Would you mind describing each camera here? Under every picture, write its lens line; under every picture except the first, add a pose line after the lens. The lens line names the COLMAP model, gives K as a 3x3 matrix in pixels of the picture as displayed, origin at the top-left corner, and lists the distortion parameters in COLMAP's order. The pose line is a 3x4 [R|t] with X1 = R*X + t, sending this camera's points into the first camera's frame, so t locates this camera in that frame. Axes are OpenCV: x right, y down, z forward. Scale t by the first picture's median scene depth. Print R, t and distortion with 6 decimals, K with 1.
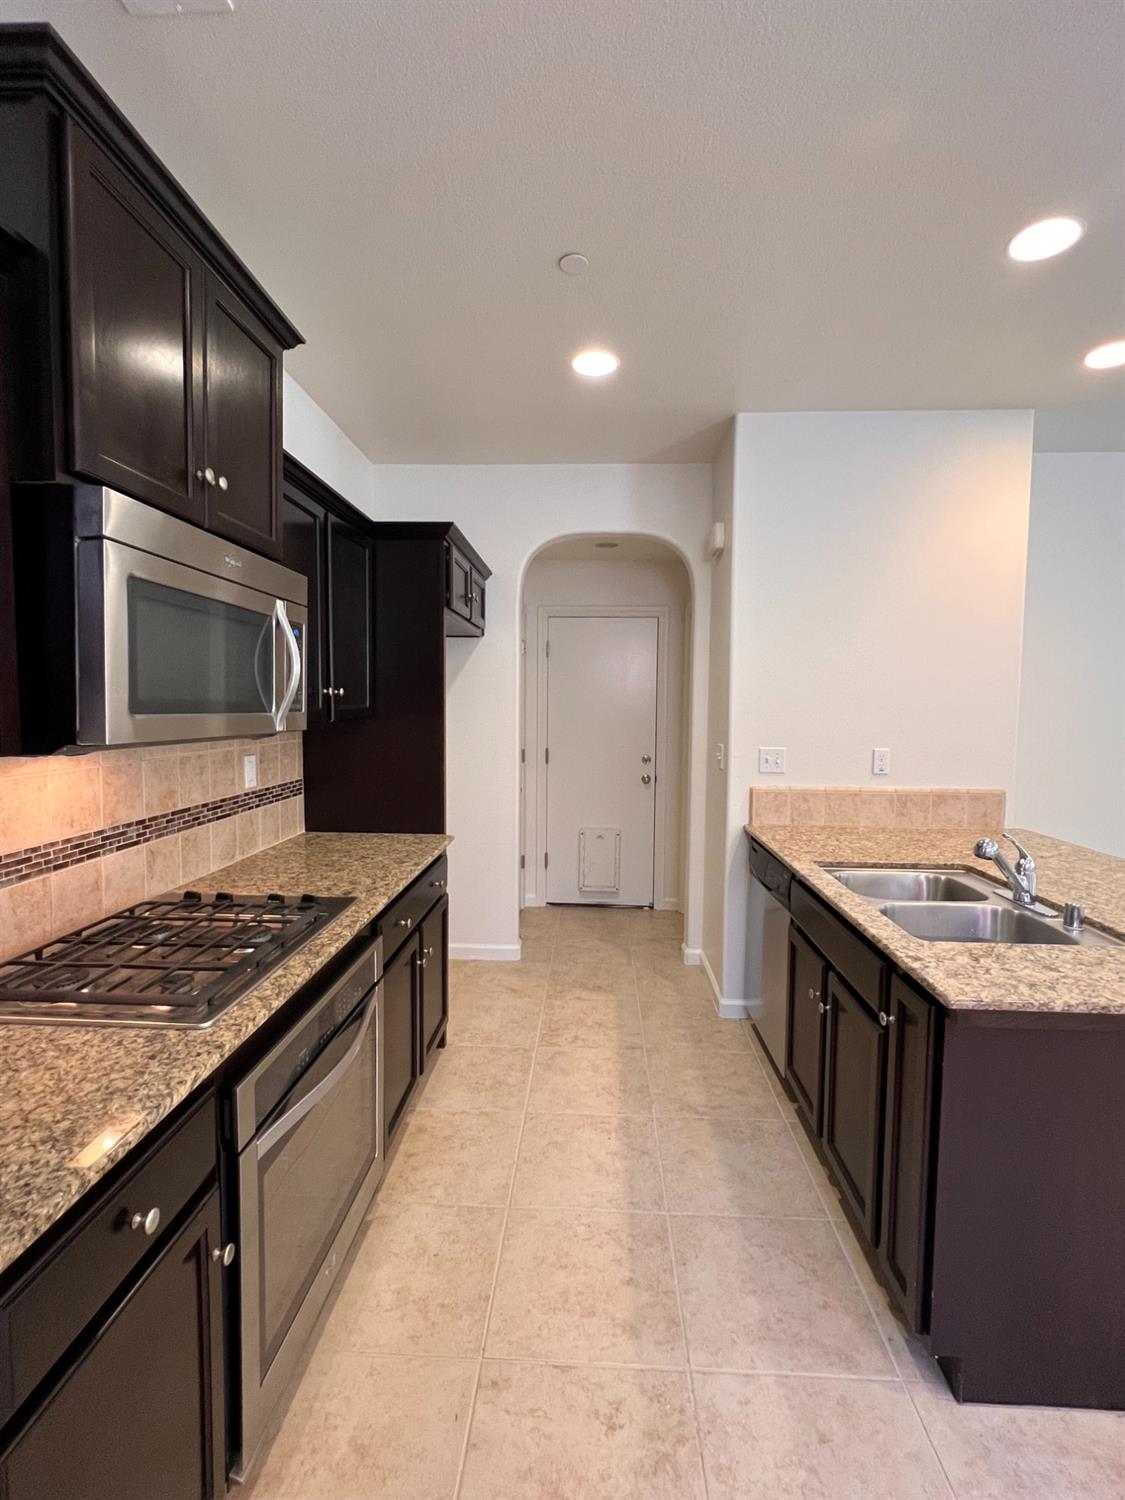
lens RADIAL K [[680.4, 0, 566.2], [0, 680.4, 745.3], [0, 0, 1]] dist [-0.001547, 0.000384]
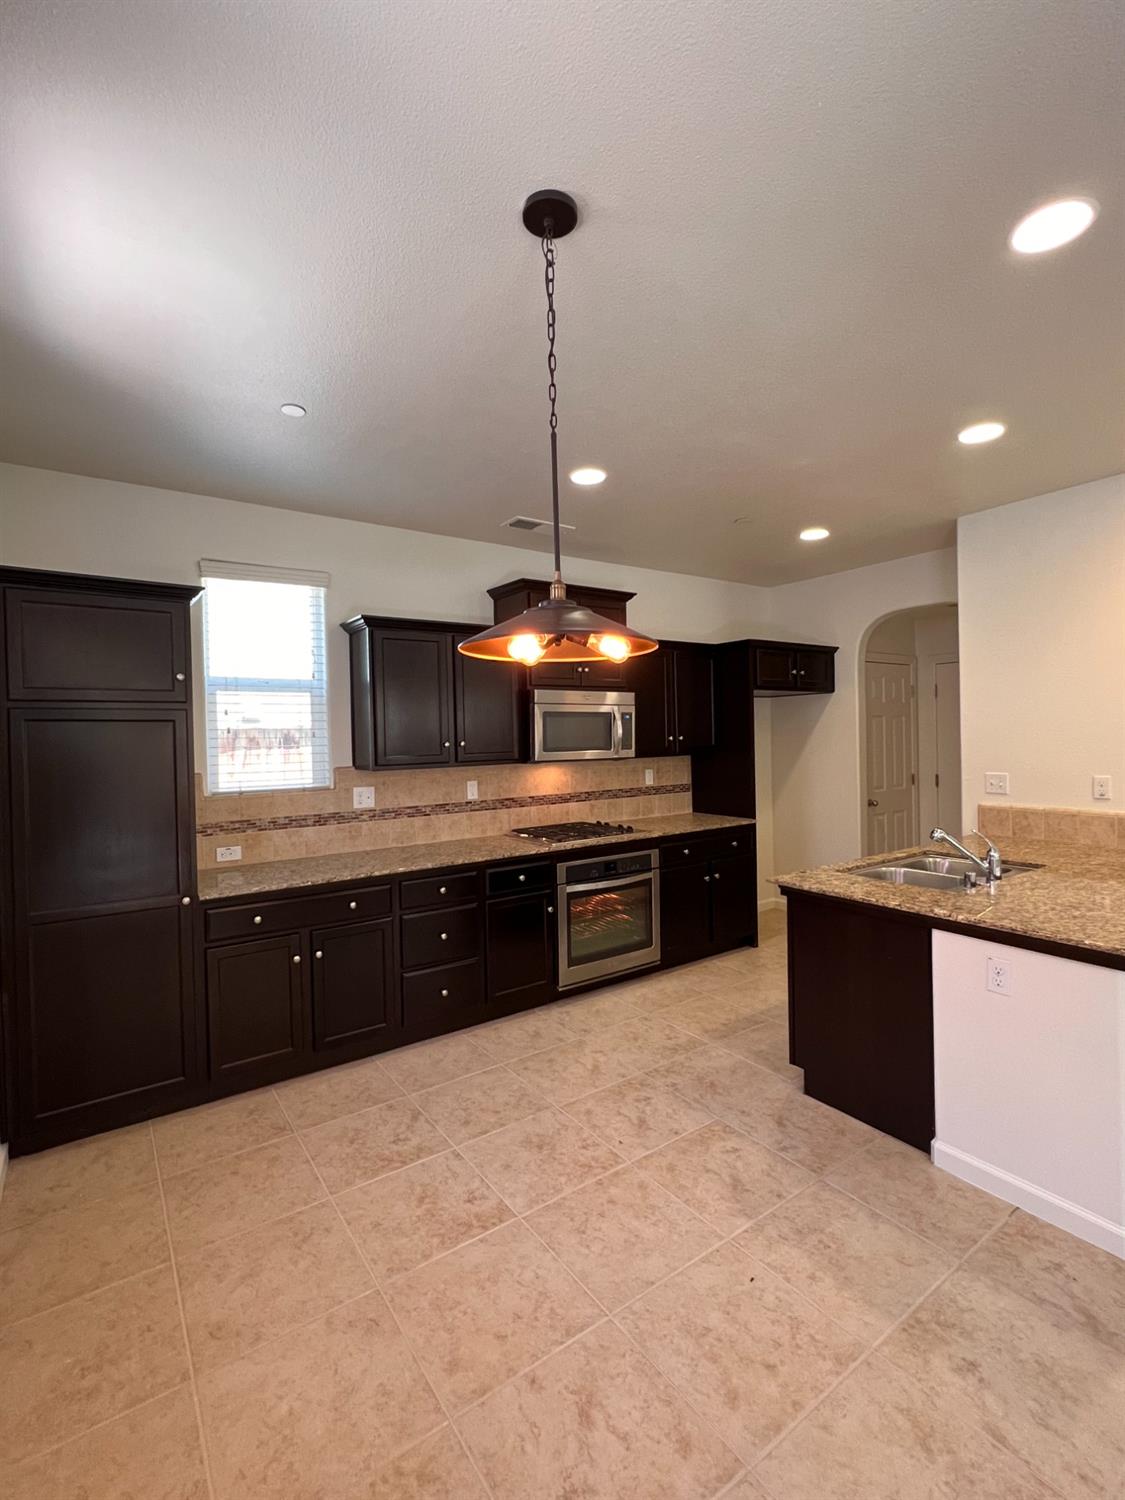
lens RADIAL K [[680.4, 0, 567.4], [0, 680.4, 747.2], [0, 0, 1]] dist [-0.001547, 0.000384]
pose [[0.611258, -0.007732, -0.791394, 1.131447], [-0.022710, 0.999369, -0.027304, 0.011106], [0.791106, 0.034663, 0.610697, -0.525197]]
